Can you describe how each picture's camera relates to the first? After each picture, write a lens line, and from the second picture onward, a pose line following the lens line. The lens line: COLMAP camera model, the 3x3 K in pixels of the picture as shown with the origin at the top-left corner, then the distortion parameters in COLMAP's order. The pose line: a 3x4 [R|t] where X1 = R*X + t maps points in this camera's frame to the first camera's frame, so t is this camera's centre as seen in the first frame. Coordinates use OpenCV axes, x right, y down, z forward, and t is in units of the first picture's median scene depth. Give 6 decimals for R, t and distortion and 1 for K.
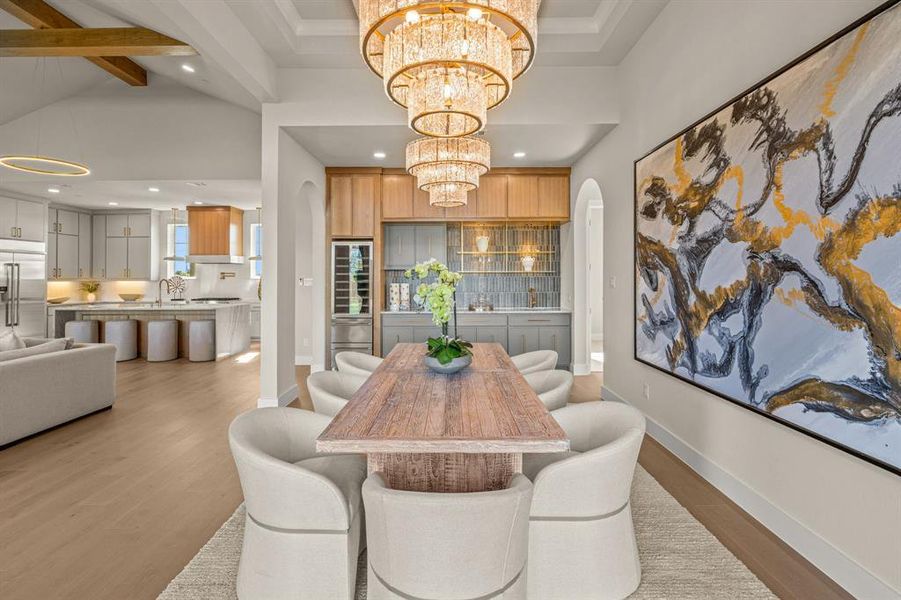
lens RADIAL K [[410.9, 0, 437.4], [0, 410.9, 273.5], [0, 0, 1]] dist [-0.007884, 0.002714]
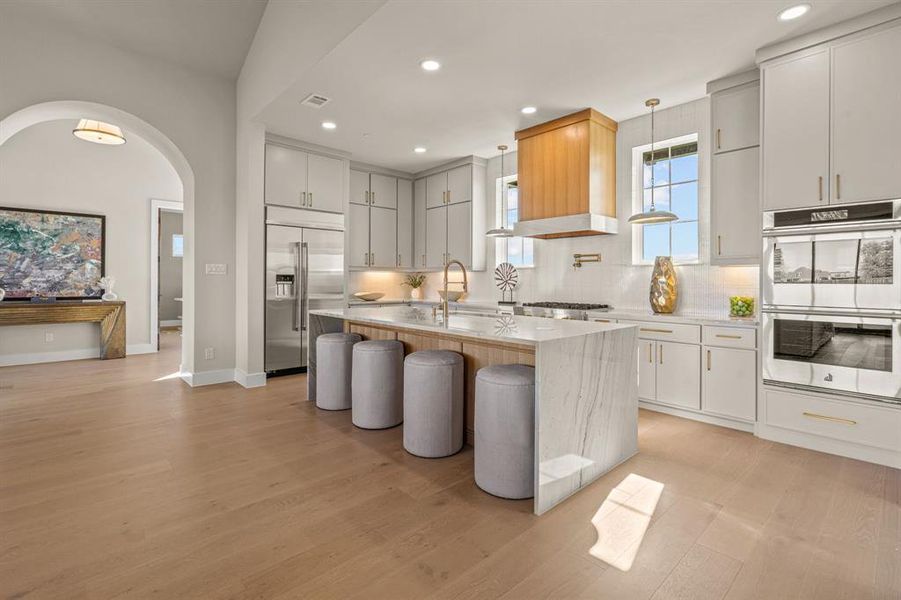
lens RADIAL K [[410.9, 0, 444.2], [0, 410.9, 282.2], [0, 0, 1]] dist [-0.007884, 0.002714]
pose [[0.673249, 0.011718, -0.739323, -0.280598], [0.000155, 0.999872, 0.015990, 0.027055], [0.739416, -0.010880, 0.673161, 0.581354]]
